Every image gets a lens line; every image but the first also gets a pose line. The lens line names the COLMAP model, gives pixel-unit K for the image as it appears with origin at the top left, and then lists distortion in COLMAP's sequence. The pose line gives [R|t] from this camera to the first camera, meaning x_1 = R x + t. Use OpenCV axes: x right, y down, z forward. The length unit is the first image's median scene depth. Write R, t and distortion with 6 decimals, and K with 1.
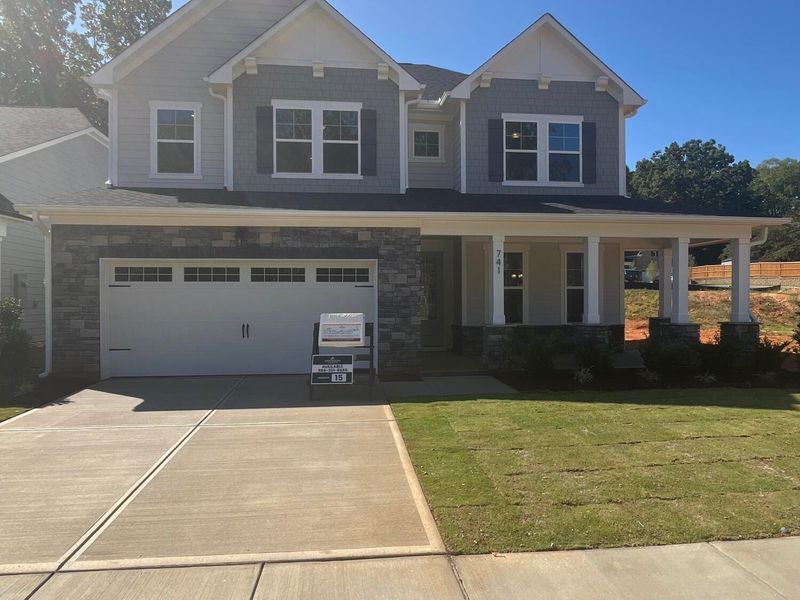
lens RADIAL K [[496.7, 0, 397.6], [0, 496.7, 301.8], [0, 0, 1]] dist [0.002750, -0.001661]
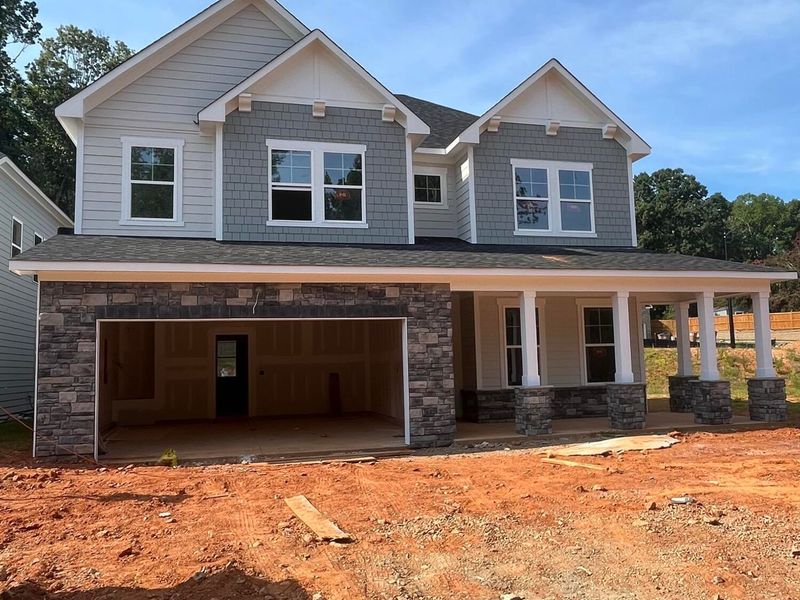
lens RADIAL K [[660.5, 0, 399.1], [0, 660.5, 298.6], [0, 0, 1]] dist [0.007478, -0.017227]
pose [[0.988585, -0.006220, 0.150534, -0.216604], [0.022178, 0.994271, -0.104559, 0.006457], [-0.149021, 0.106704, 0.983060, -0.184405]]
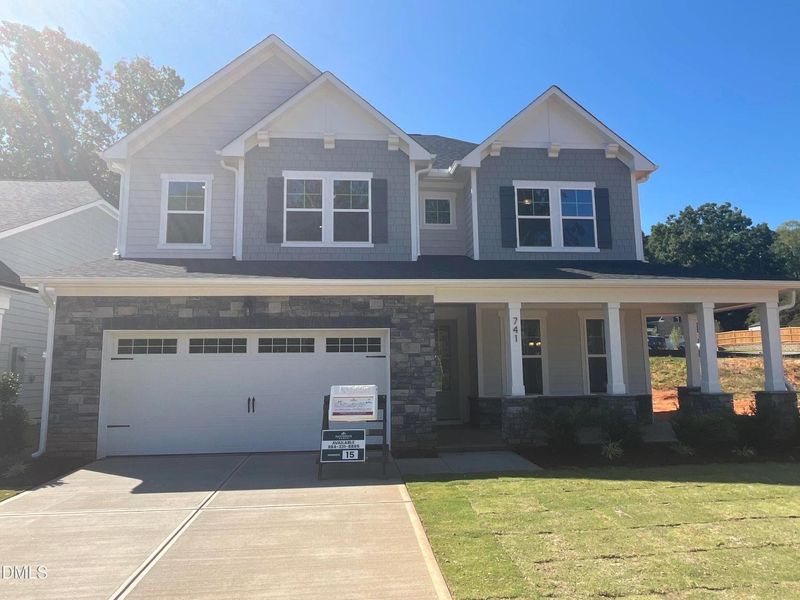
lens RADIAL K [[520.2, 0, 401.2], [0, 520.2, 306.0], [0, 0, 1]] dist [0.004574, -0.003445]
pose [[0.999874, -0.011141, -0.011286, -0.005632], [0.009614, 0.991818, -0.127301, 0.000190], [0.012612, 0.127176, 0.991800, -0.005641]]
